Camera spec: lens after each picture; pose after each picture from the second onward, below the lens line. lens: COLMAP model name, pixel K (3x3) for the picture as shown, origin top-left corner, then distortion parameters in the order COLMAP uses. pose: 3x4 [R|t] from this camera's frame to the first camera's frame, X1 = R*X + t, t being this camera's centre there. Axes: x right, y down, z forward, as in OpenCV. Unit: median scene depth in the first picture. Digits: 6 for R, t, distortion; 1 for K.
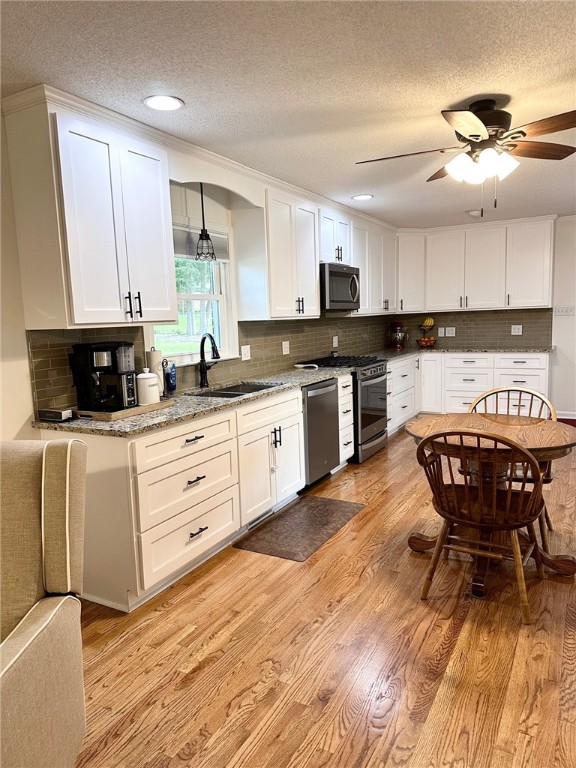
lens RADIAL K [[545.4, 0, 289.8], [0, 545.4, 386.7], [0, 0, 1]] dist [0.038086, -0.042912]
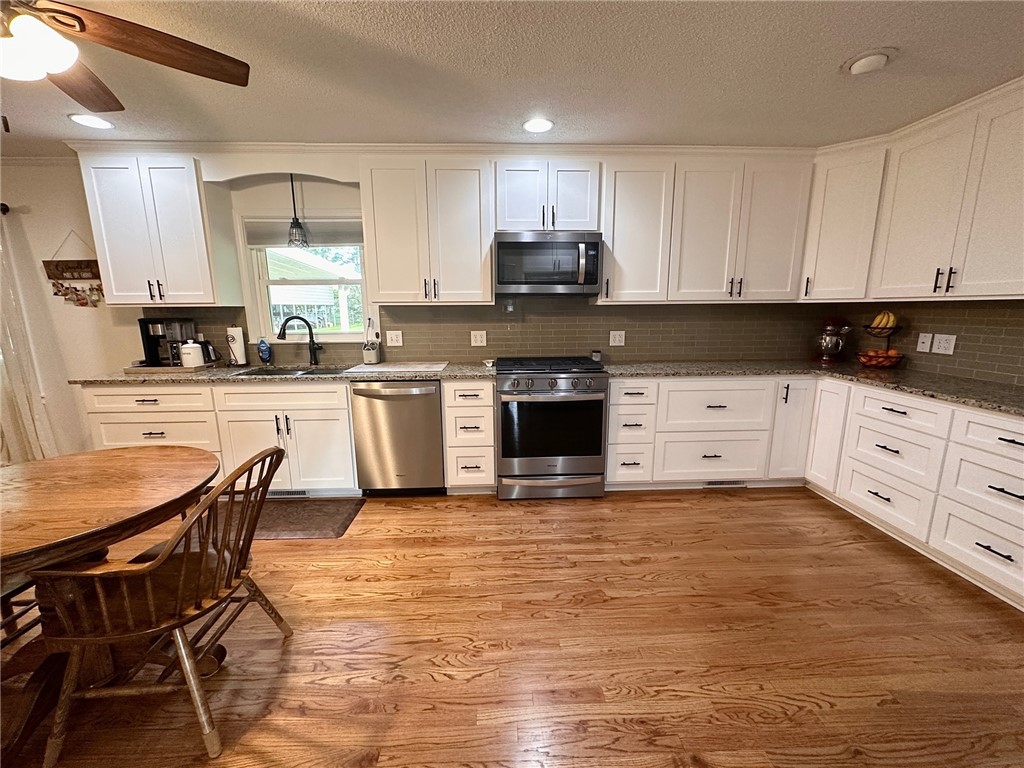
lens RADIAL K [[408.3, 0, 510.5], [0, 408.3, 381.2], [0, 0, 1]] dist [-0.006460, 0.000116]
pose [[0.508489, 0.182920, -0.841415, 0.574527], [-0.123600, 0.982562, 0.138909, -0.100214], [0.852151, 0.033365, 0.522230, 0.700014]]
